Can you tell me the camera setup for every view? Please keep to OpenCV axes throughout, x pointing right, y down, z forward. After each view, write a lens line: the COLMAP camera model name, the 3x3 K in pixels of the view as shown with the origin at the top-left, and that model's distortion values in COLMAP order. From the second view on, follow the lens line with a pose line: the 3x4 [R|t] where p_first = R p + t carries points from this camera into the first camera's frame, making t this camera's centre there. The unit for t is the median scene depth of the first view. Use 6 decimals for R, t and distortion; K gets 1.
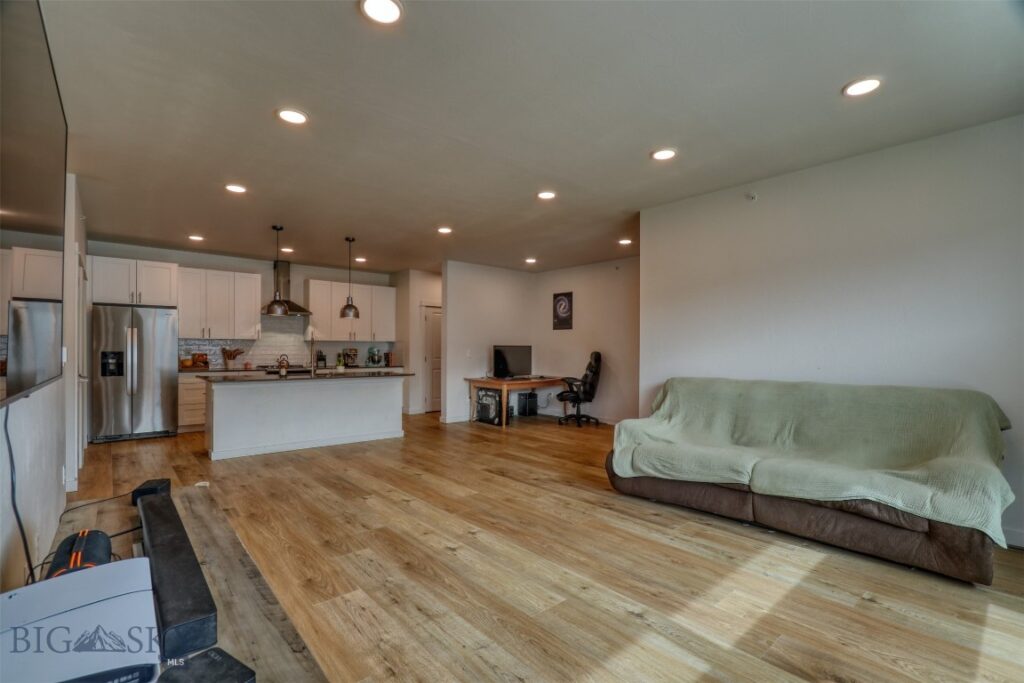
lens RADIAL K [[467.4, 0, 512.2], [0, 467.4, 349.7], [0, 0, 1]] dist [-0.019786, 0.003270]
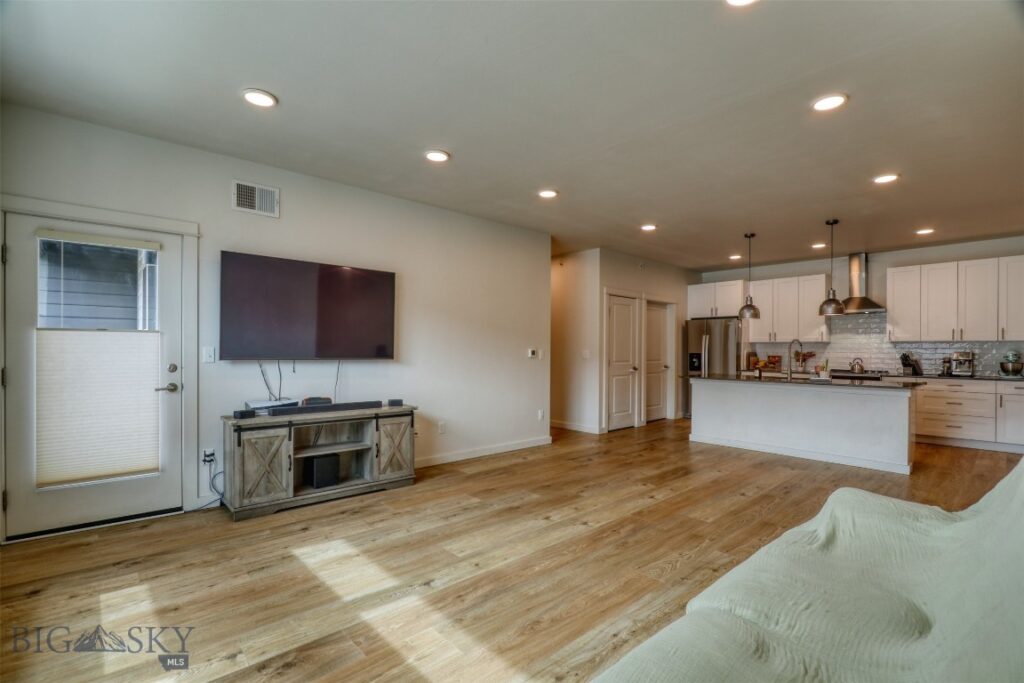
lens RADIAL K [[467.4, 0, 512.2], [0, 467.4, 349.7], [0, 0, 1]] dist [-0.019786, 0.003270]
pose [[0.023173, -0.004000, -0.999723, 0.788419], [-0.006274, 0.999972, -0.004146, 0.004254], [0.999712, 0.006369, 0.023148, 0.658869]]
